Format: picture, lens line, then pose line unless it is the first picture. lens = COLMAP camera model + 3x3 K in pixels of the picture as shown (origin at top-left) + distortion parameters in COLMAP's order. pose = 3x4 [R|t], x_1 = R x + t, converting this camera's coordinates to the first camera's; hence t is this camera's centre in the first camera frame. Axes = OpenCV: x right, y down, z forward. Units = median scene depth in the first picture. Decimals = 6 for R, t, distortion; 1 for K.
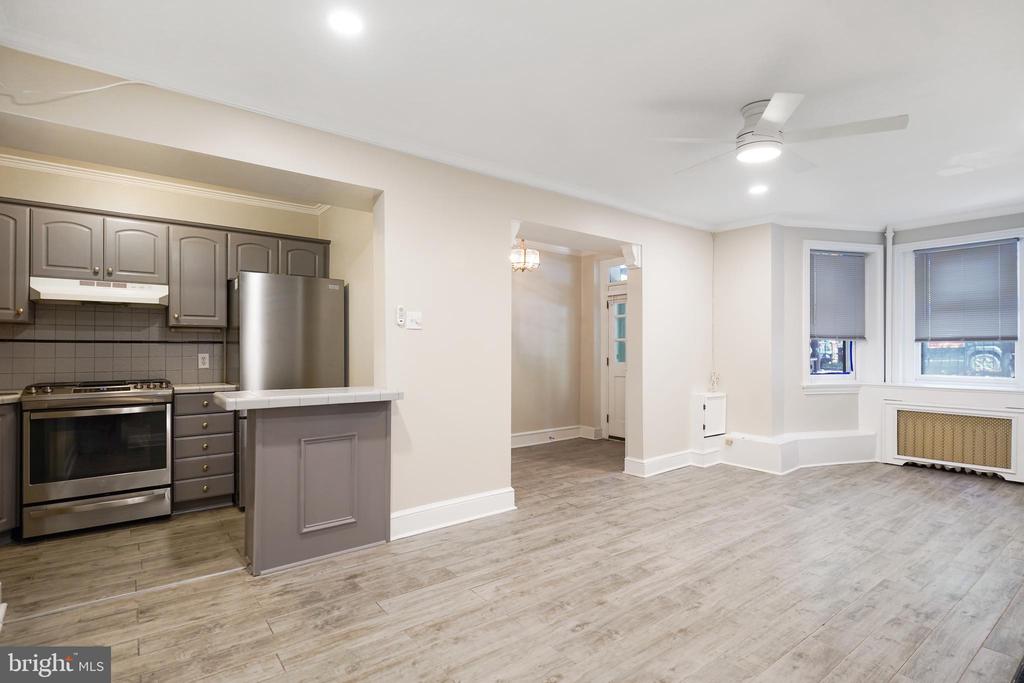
lens RADIAL K [[500.2, 0, 506.1], [0, 500.2, 350.3], [0, 0, 1]] dist [-0.026190, 0.005277]
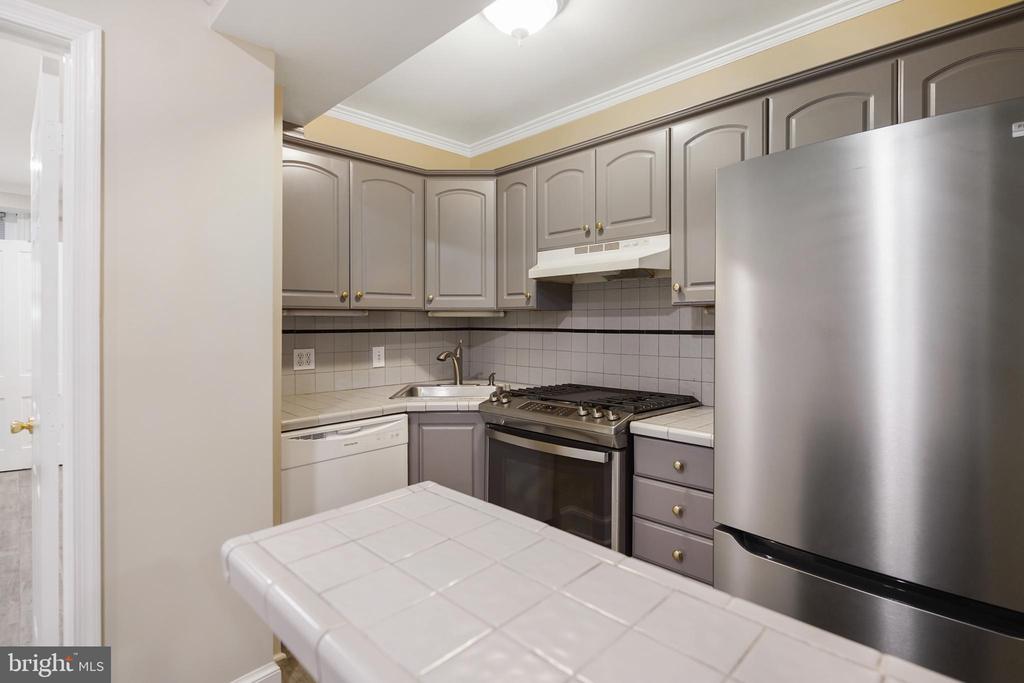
lens RADIAL K [[500.2, 0, 486.8], [0, 500.2, 324.0], [0, 0, 1]] dist [-0.026190, 0.005277]
pose [[0.133039, -0.002560, -0.991107, -0.153745], [-0.005106, 0.999982, -0.003268, -0.025842], [0.991098, 0.005495, 0.133024, 0.731218]]
